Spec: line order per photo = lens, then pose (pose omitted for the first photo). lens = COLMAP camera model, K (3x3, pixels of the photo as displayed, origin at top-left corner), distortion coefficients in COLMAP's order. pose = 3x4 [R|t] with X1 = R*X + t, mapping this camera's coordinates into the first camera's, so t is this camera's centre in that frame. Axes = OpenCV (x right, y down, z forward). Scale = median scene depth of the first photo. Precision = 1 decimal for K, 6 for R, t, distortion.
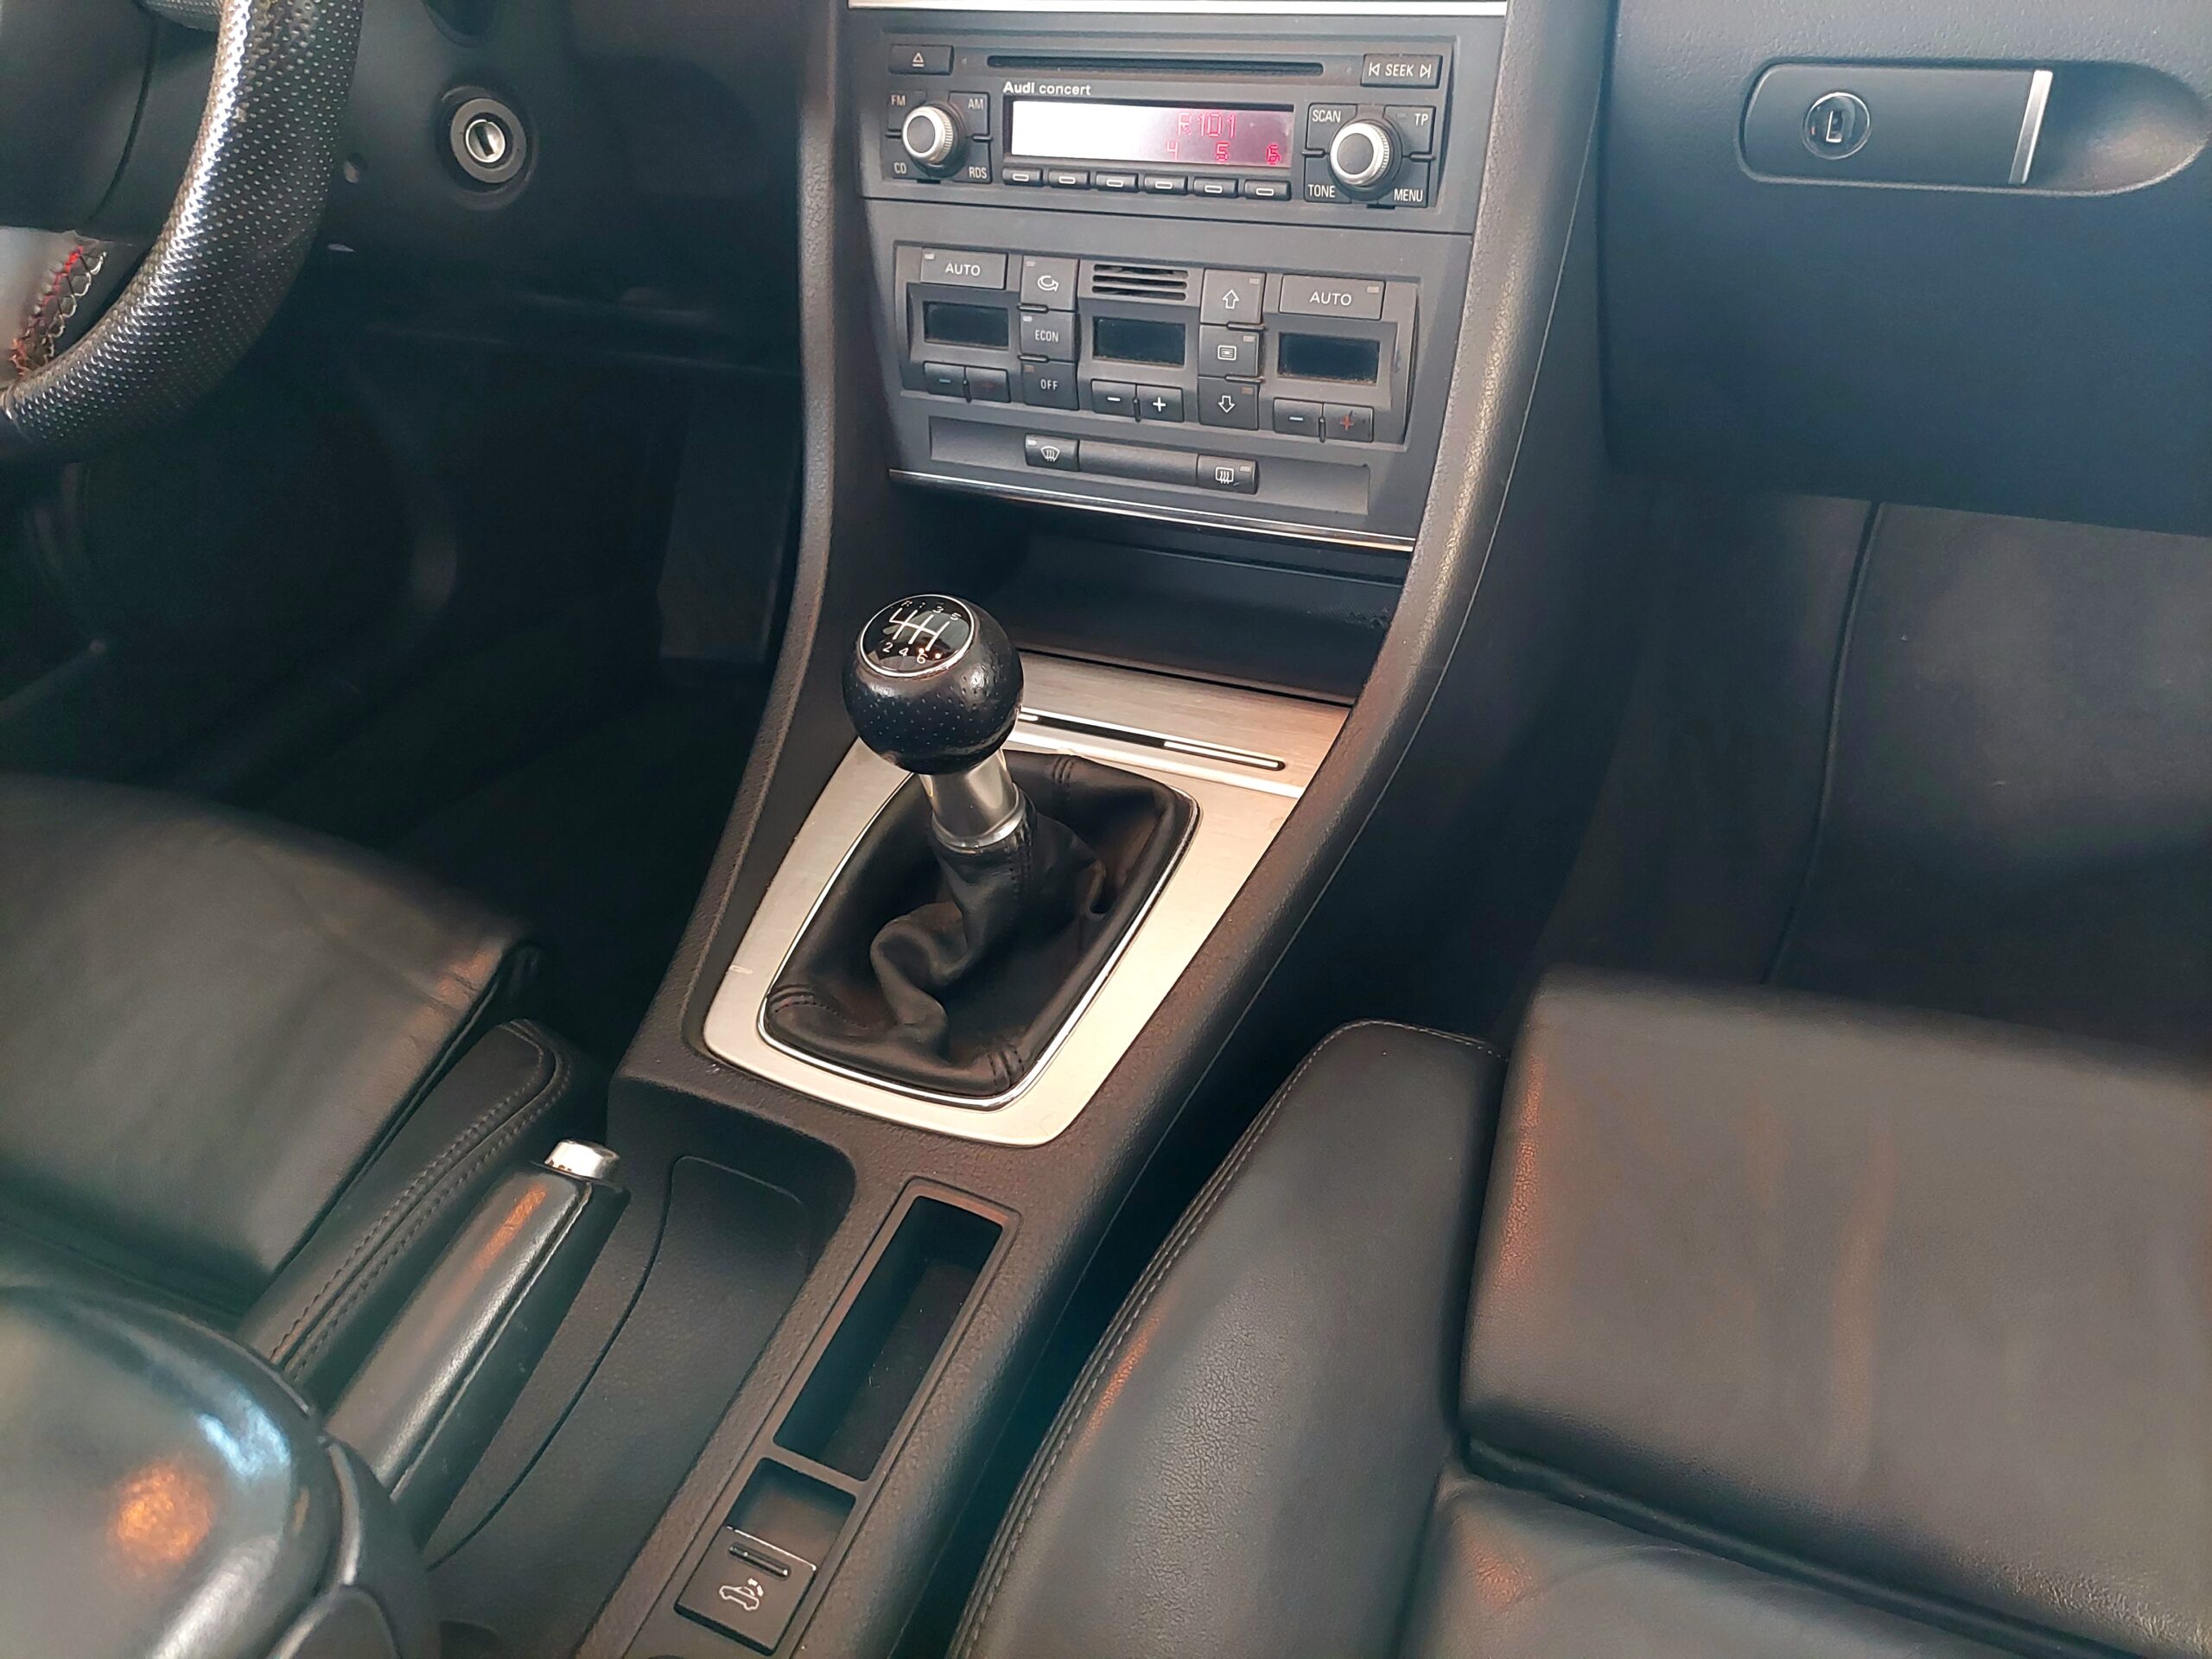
lens RADIAL K [[1676.2, 0, 1096.3], [0, 1676.2, 828.4], [0, 0, 1]] dist [0.060792, -0.075004]
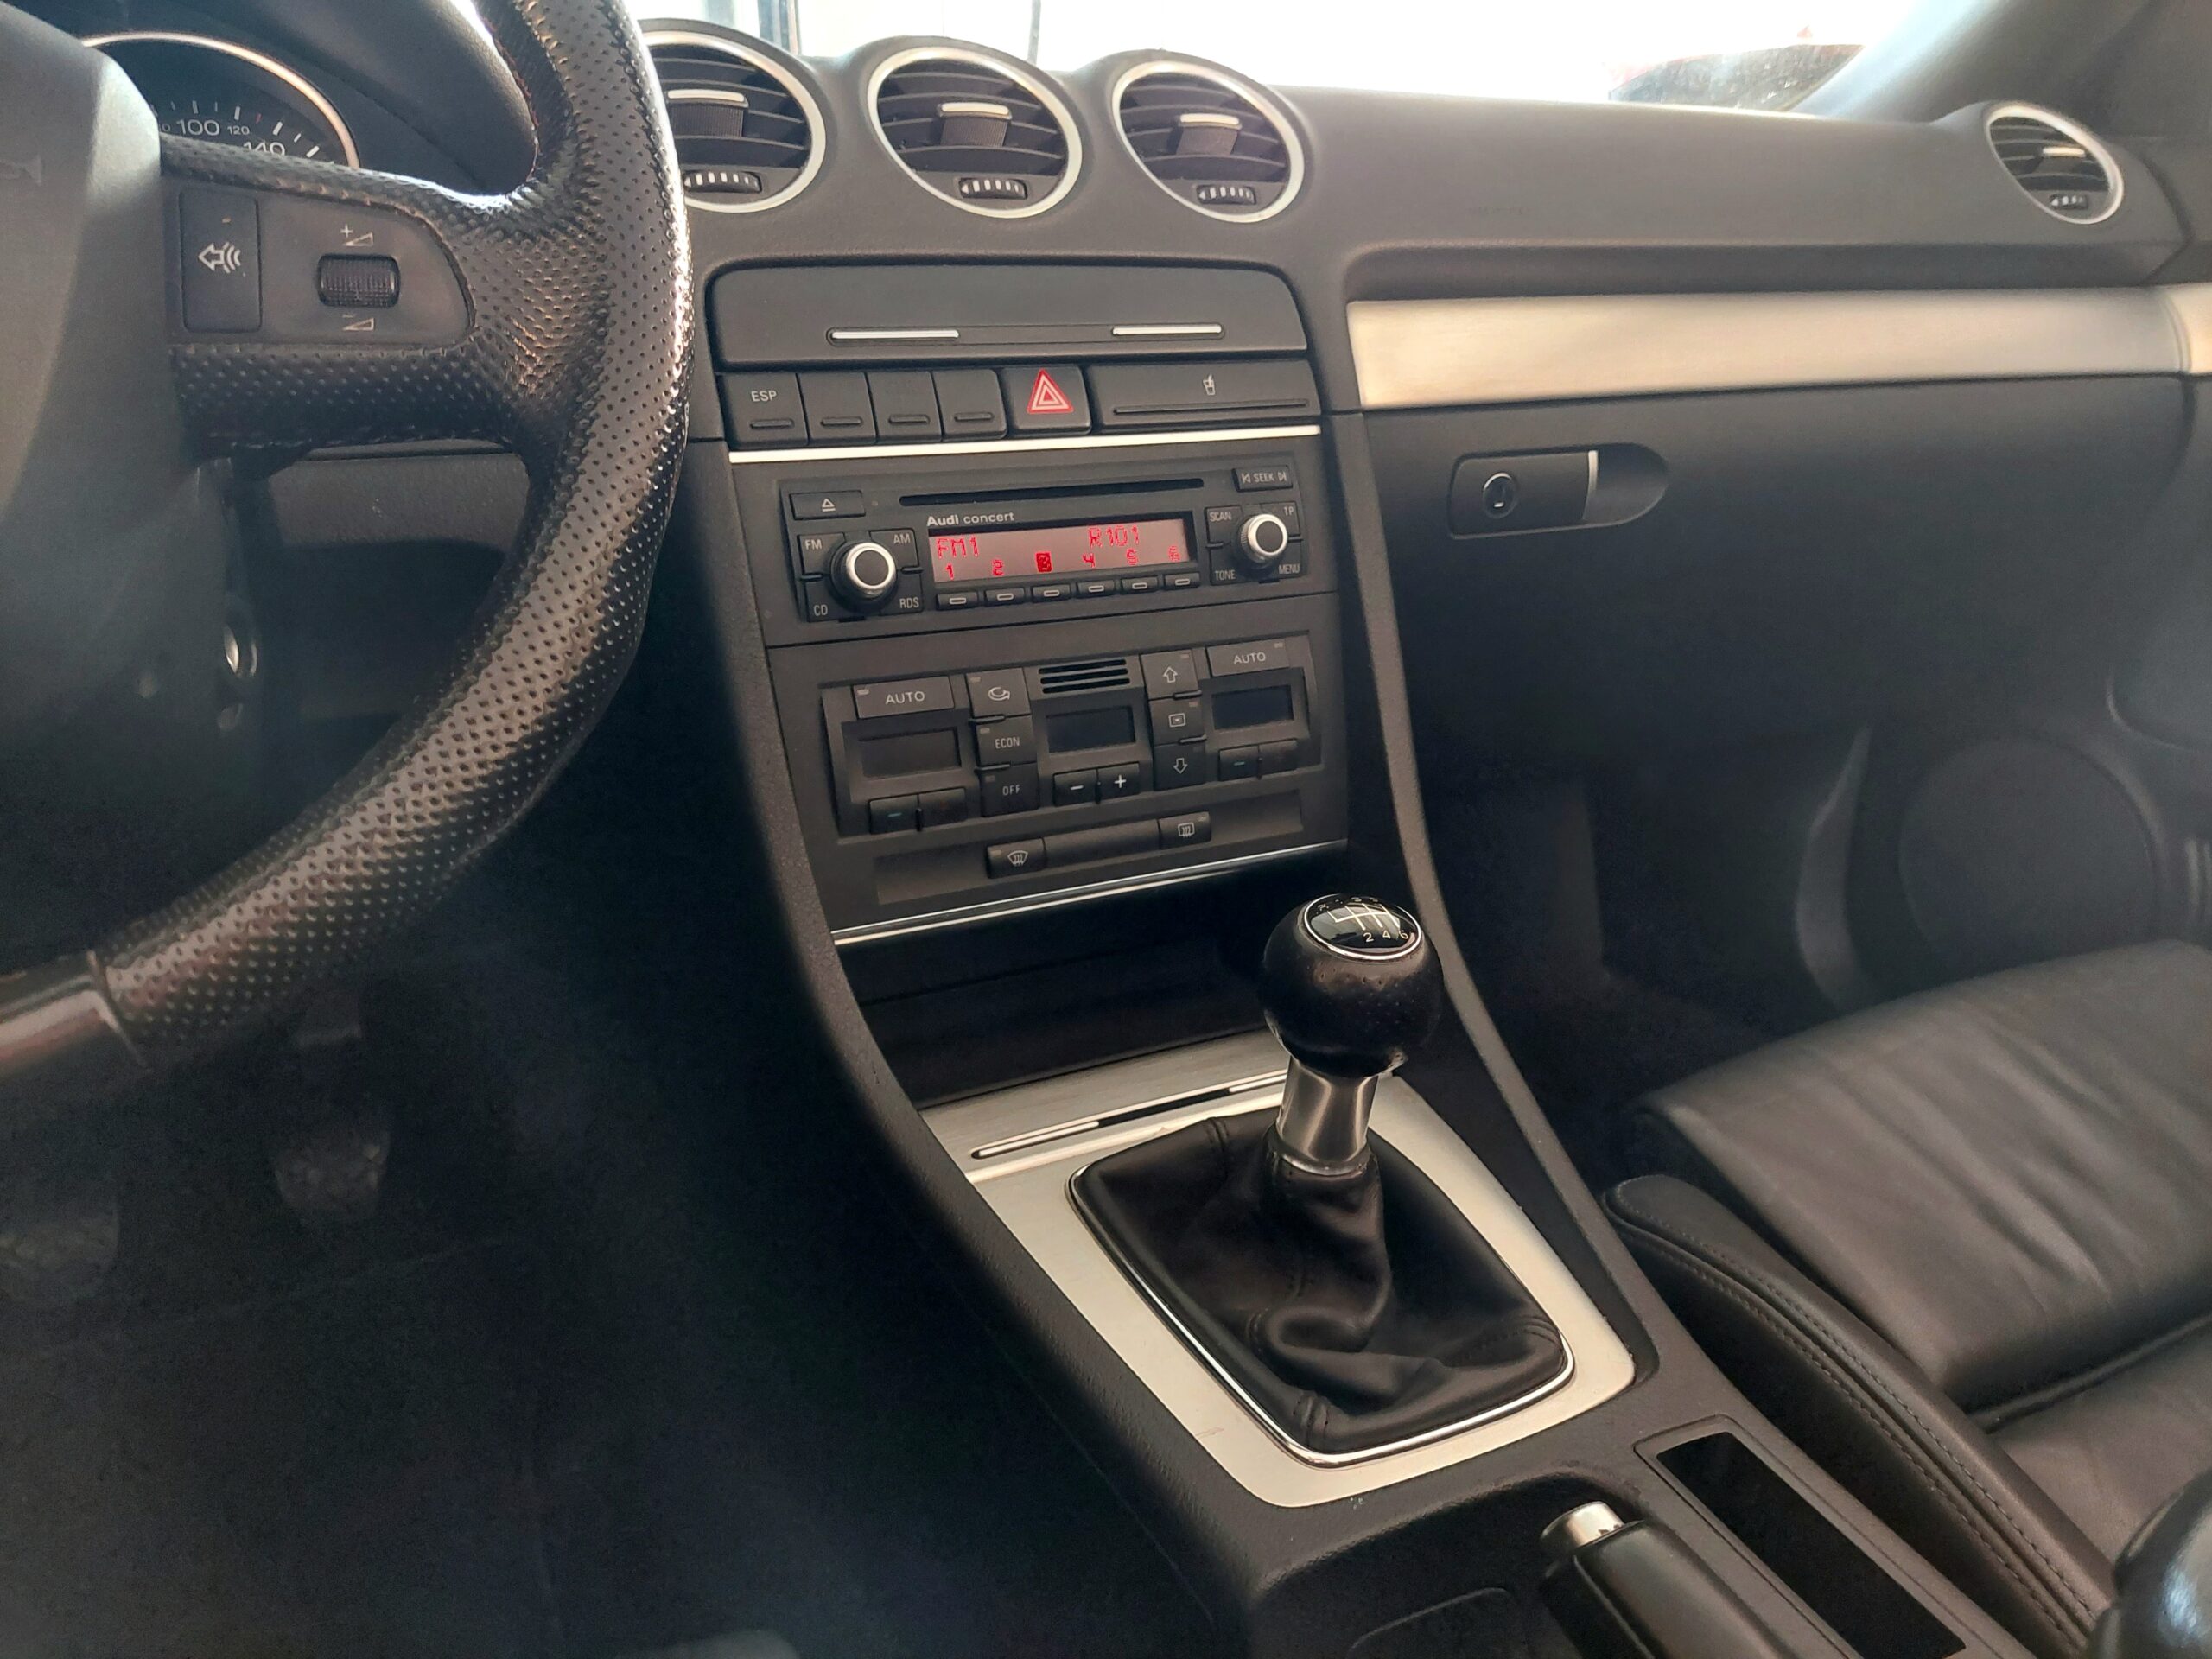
lens RADIAL K [[1676.2, 0, 1158.1], [0, 1676.2, 807.9], [0, 0, 1]] dist [0.060792, -0.075004]
pose [[0.599768, -0.162139, 0.783574, -0.789095], [0.441023, 0.884074, -0.154635, -0.066366], [-0.667665, 0.438319, 0.601747, 0.368534]]
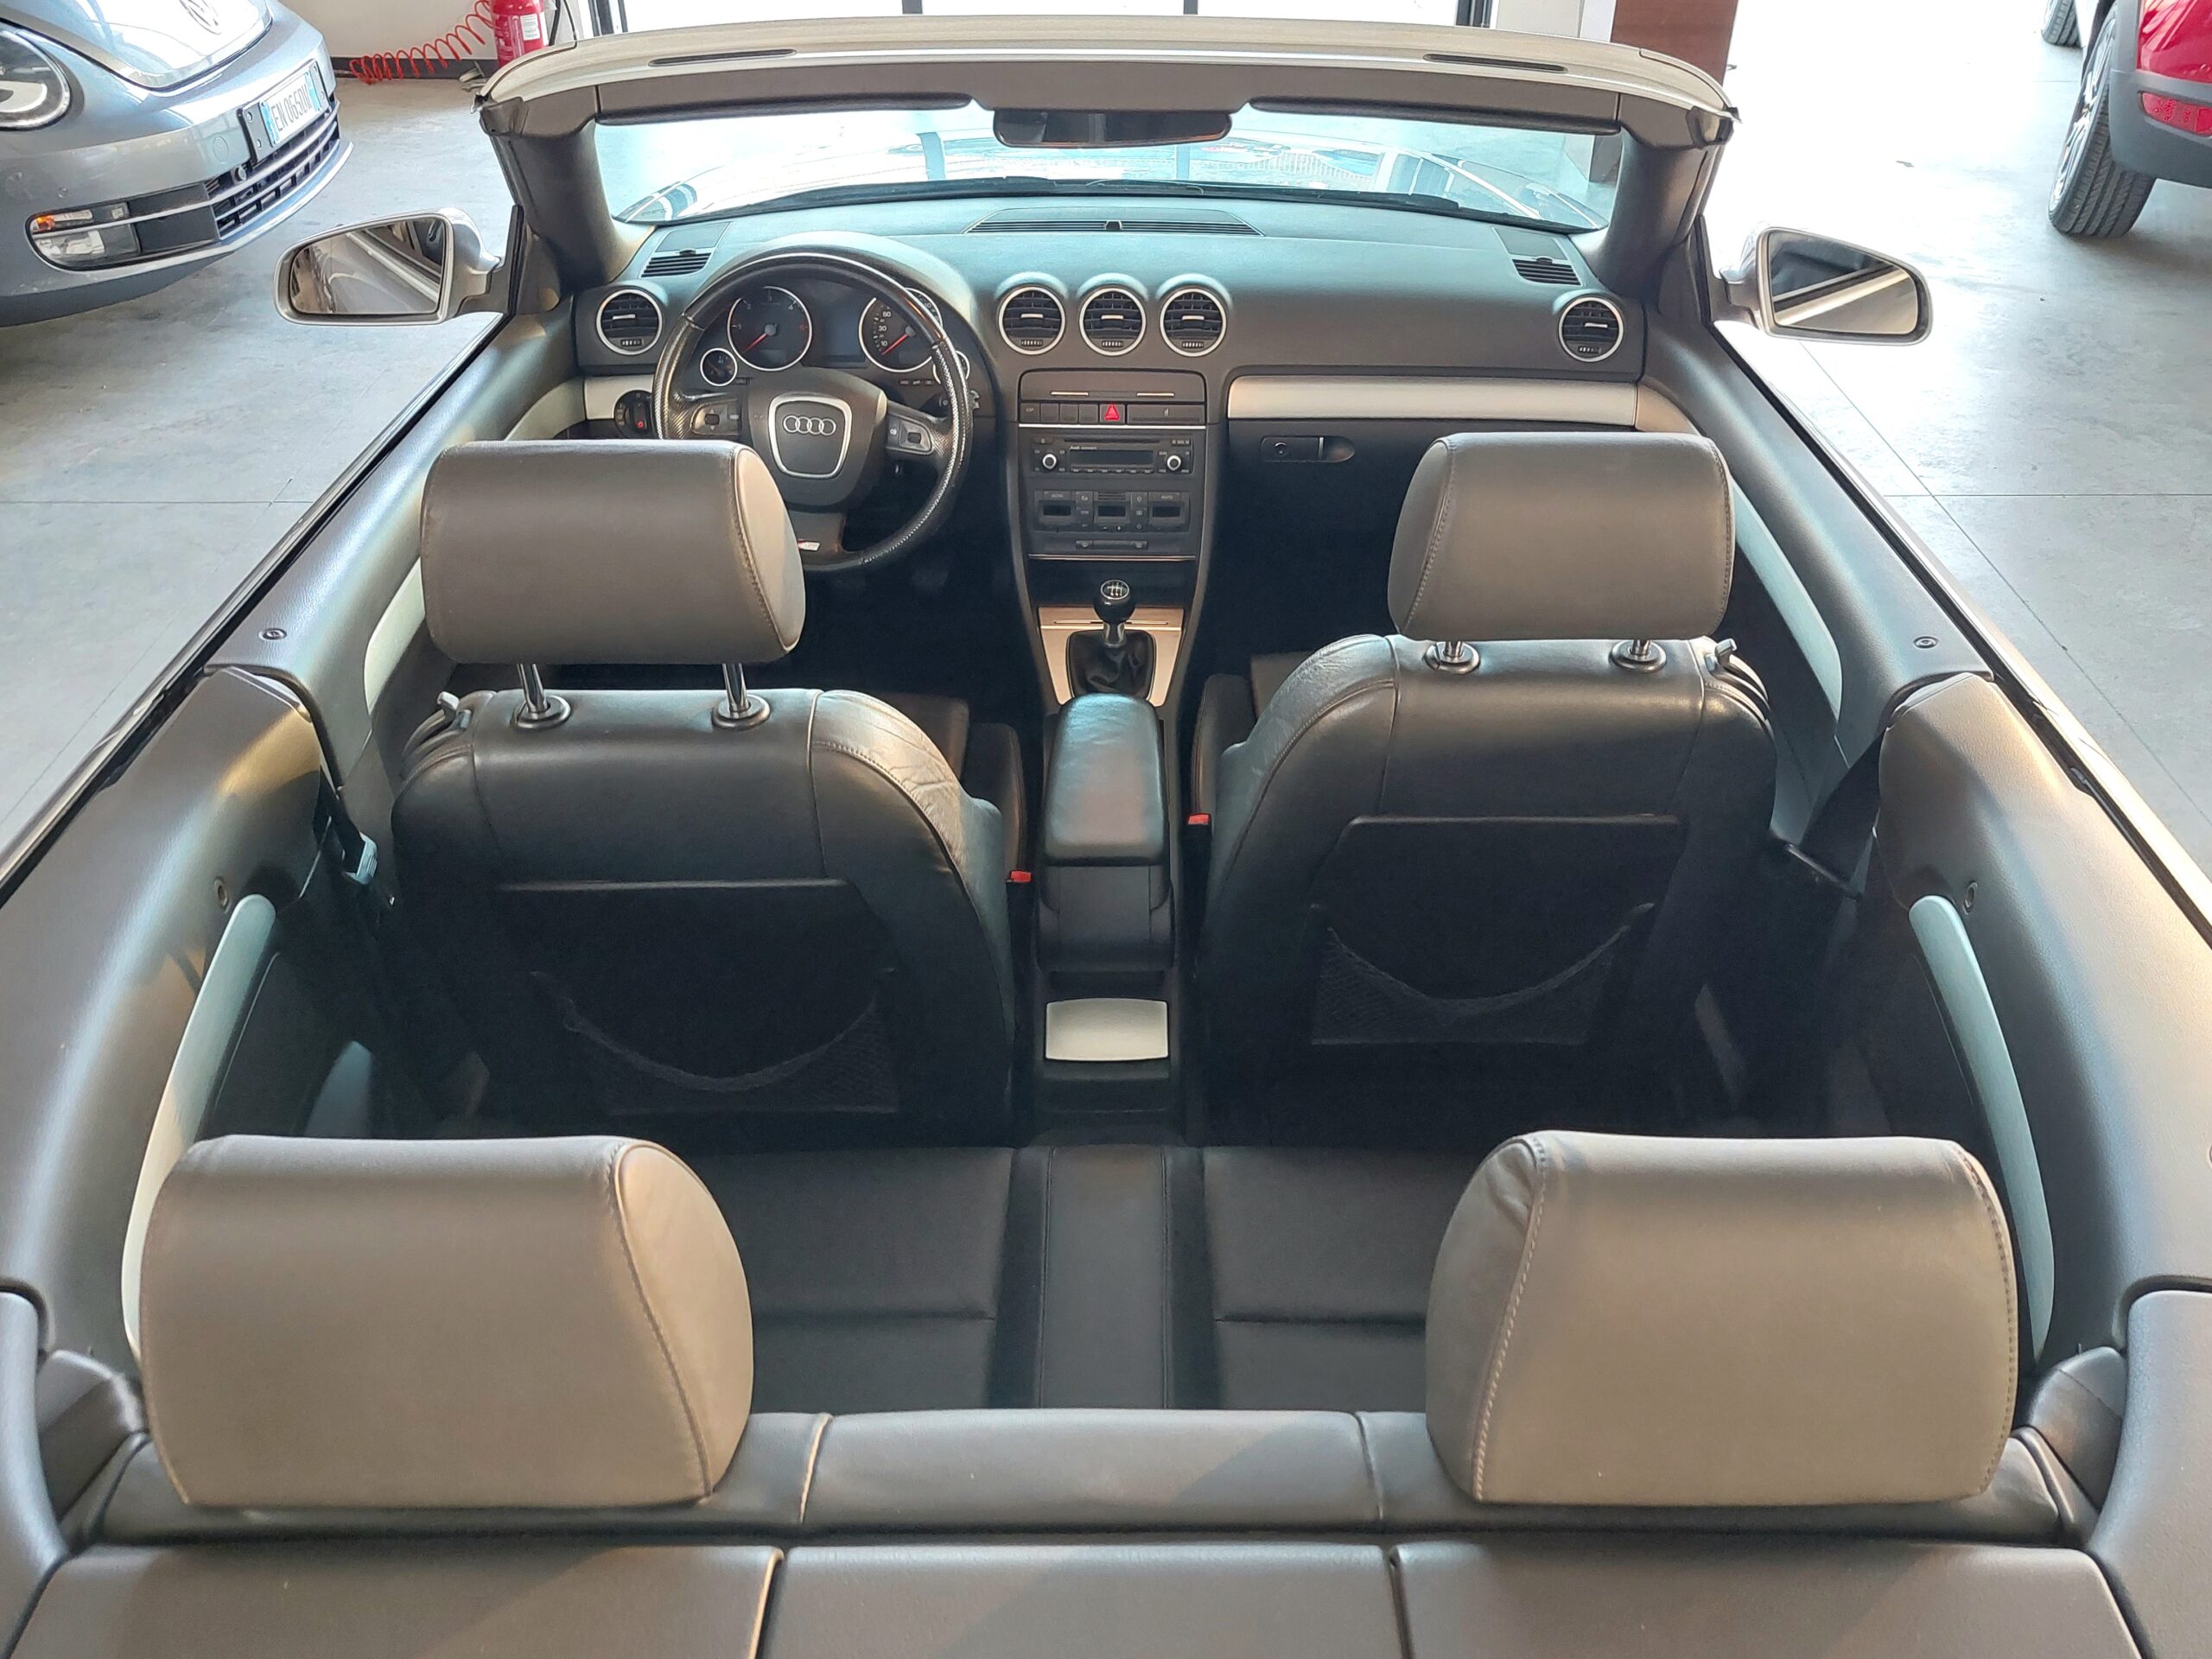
lens RADIAL K [[1676.2, 0, 1115.2], [0, 1676.2, 842.8], [0, 0, 1]] dist [0.060792, -0.075004]
pose [[0.891273, -0.182998, 0.414903, -1.622024], [0.193478, 0.980957, 0.017044, 0.355576], [-0.410121, 0.065083, 0.909706, -2.277988]]
